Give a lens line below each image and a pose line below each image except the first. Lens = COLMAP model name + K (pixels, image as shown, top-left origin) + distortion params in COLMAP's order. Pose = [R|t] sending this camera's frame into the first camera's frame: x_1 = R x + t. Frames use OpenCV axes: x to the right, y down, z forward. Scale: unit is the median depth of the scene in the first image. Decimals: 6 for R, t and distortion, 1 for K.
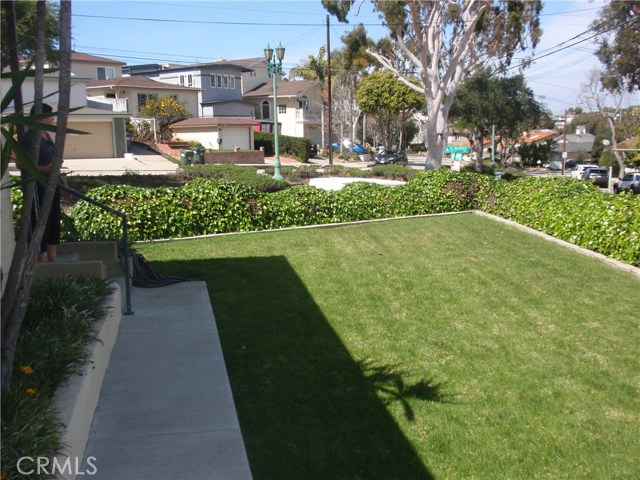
lens RADIAL K [[697.1, 0, 320.0], [0, 697.1, 240.0], [0, 0, 1]] dist [0.011711, 0.025451]
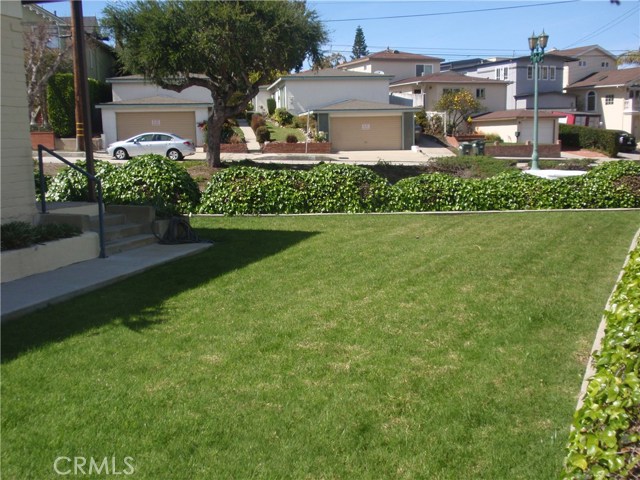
lens RADIAL K [[697.1, 0, 320.0], [0, 697.1, 240.0], [0, 0, 1]] dist [0.011711, 0.025451]
pose [[0.873452, 0.071635, -0.481612, 0.310354], [-0.068464, 0.997360, 0.024181, 0.005895], [0.482073, 0.011852, 0.876051, 0.024456]]
